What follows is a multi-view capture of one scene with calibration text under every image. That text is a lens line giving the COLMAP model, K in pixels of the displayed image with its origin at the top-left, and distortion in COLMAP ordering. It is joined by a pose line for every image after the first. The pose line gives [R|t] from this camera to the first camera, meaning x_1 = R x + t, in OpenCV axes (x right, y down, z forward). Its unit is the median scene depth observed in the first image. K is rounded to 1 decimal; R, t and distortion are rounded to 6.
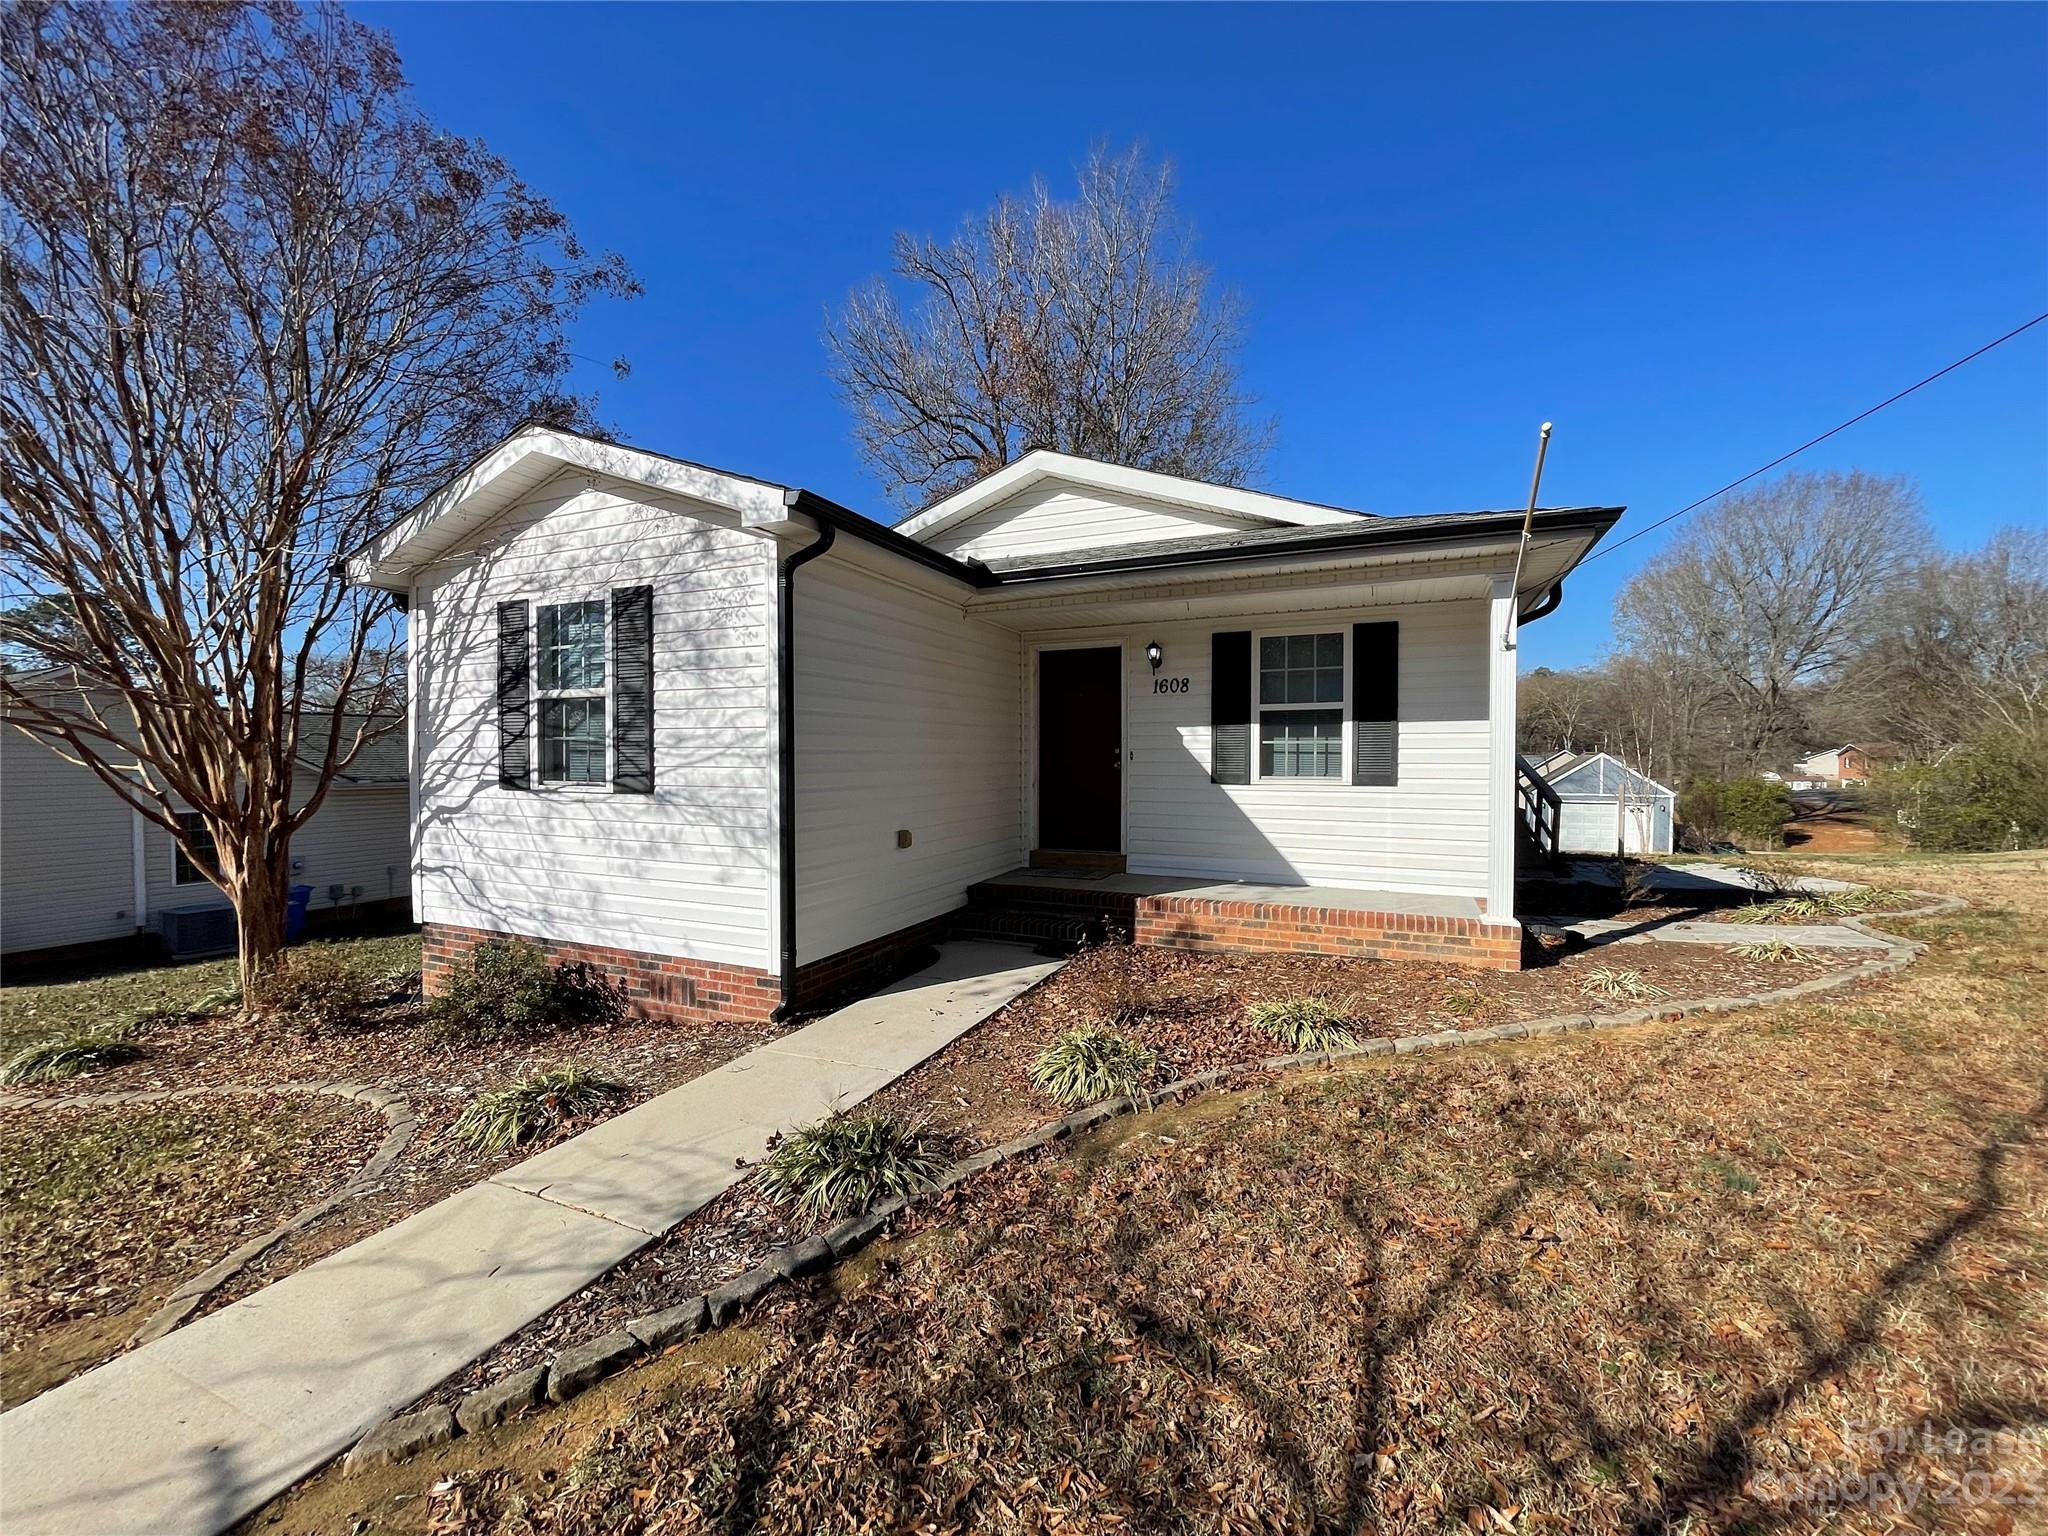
lens RADIAL K [[829.6, 0, 1022.6], [0, 829.6, 766.1], [0, 0, 1]] dist [-0.000682, -0.000027]
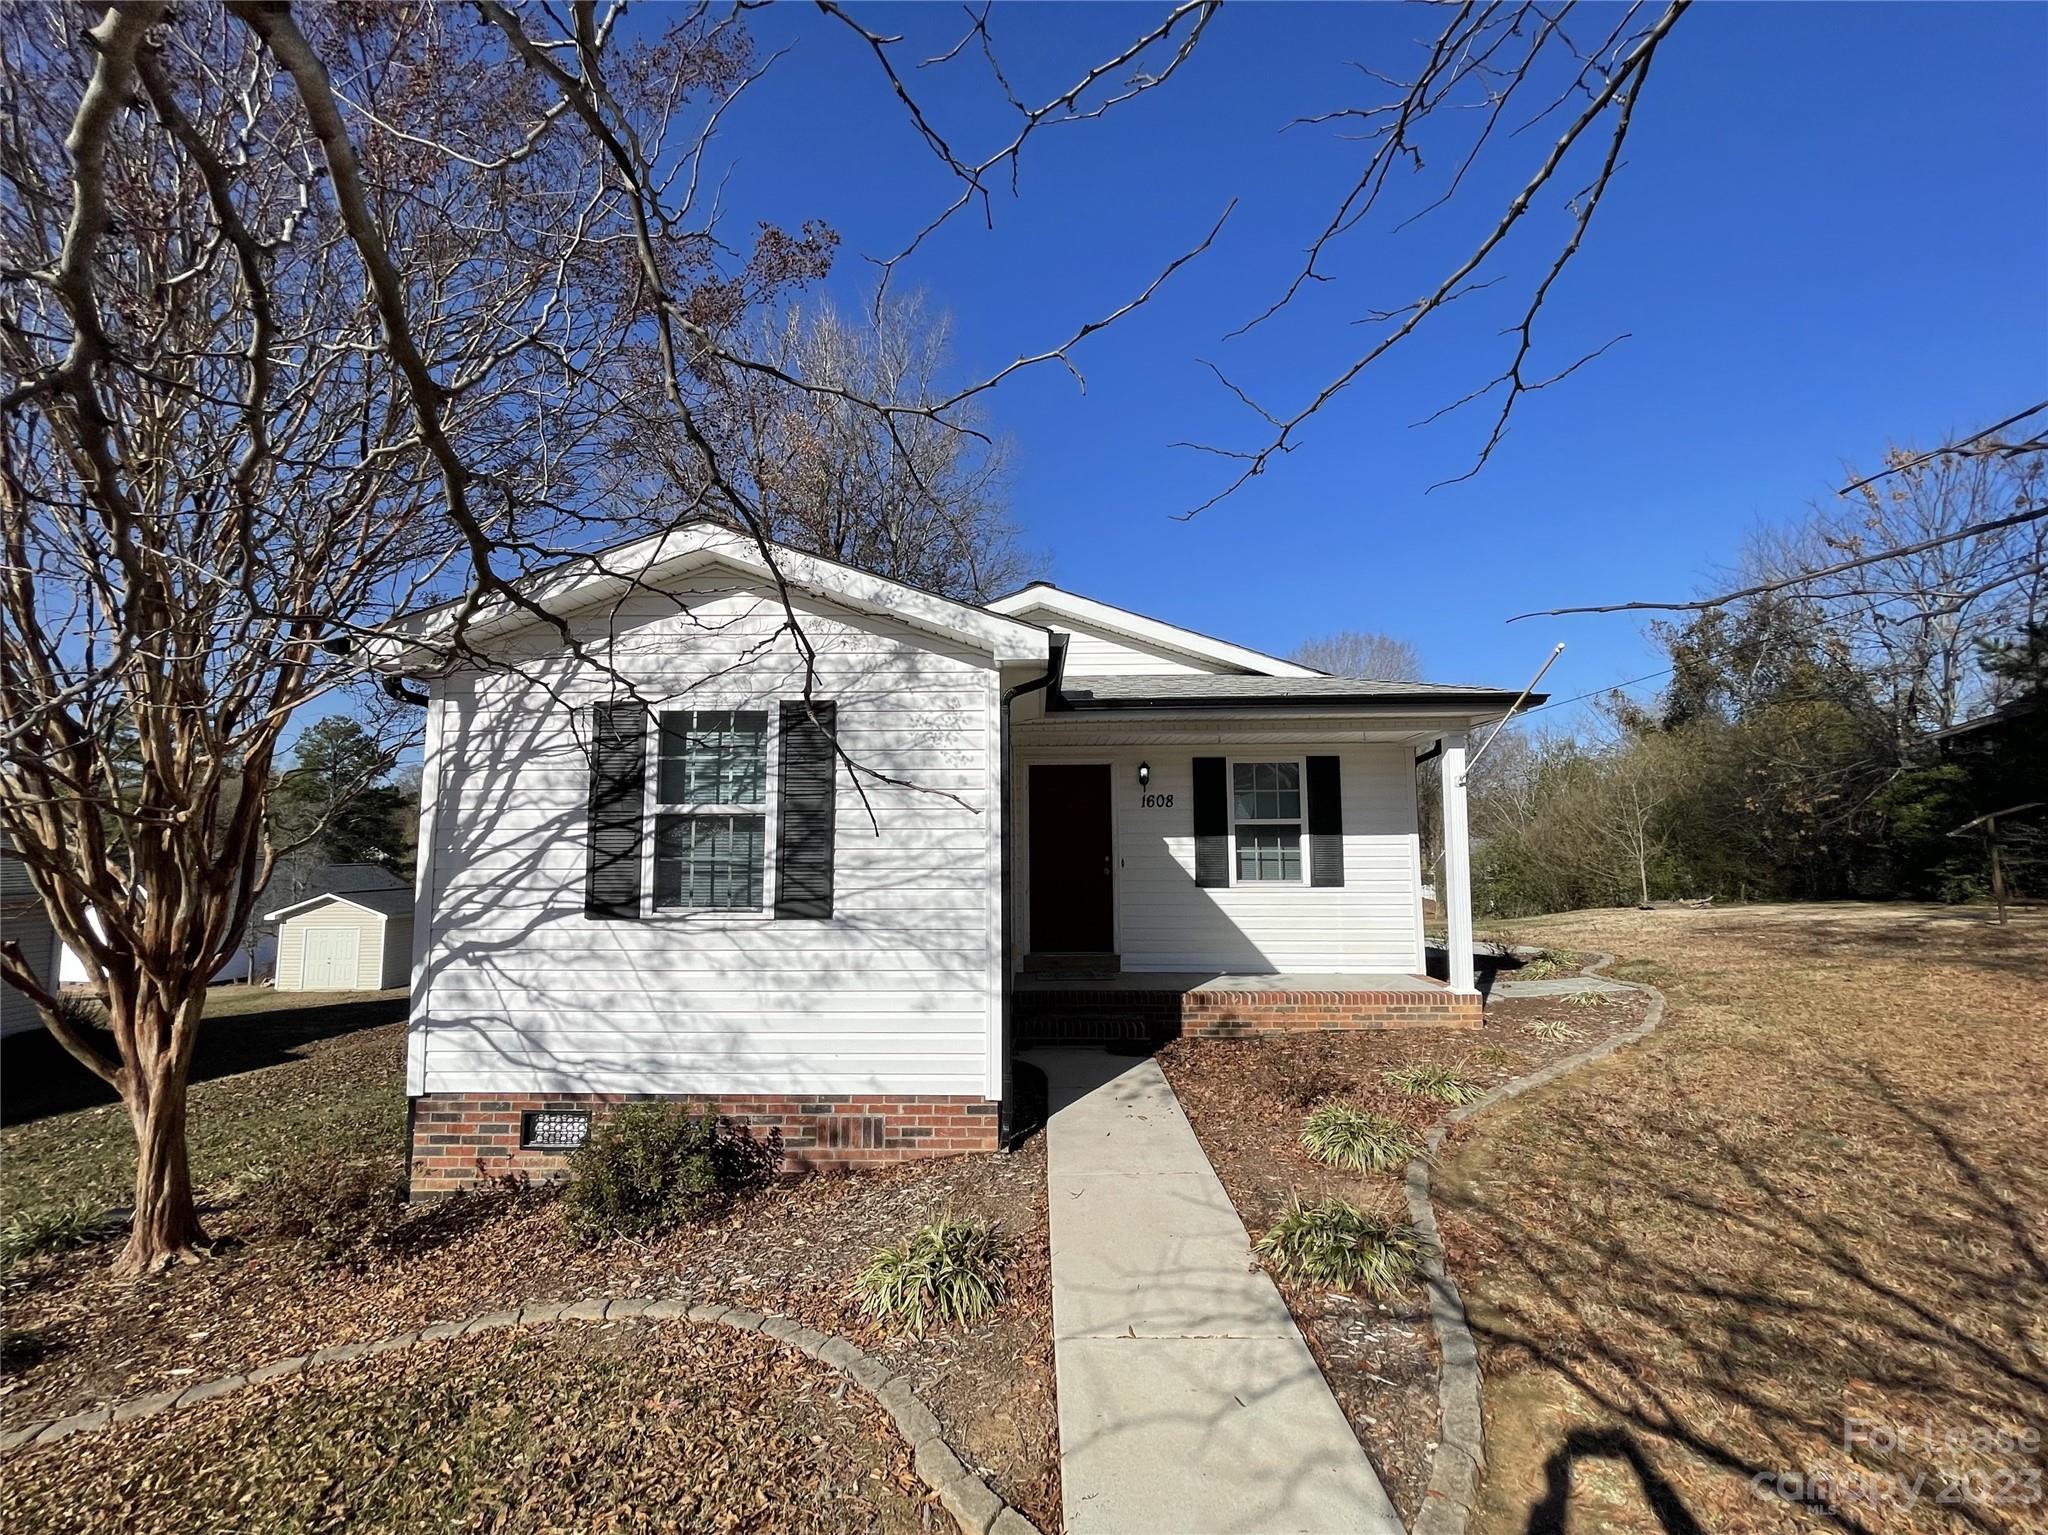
lens RADIAL K [[829.6, 0, 1040.6], [0, 829.6, 761.8], [0, 0, 1]] dist [-0.000682, -0.000027]
pose [[0.917621, 0.036138, 0.395810, -0.565230], [0.008268, 0.993907, -0.109913, -0.035848], [-0.397370, 0.104131, 0.911731, 0.024933]]
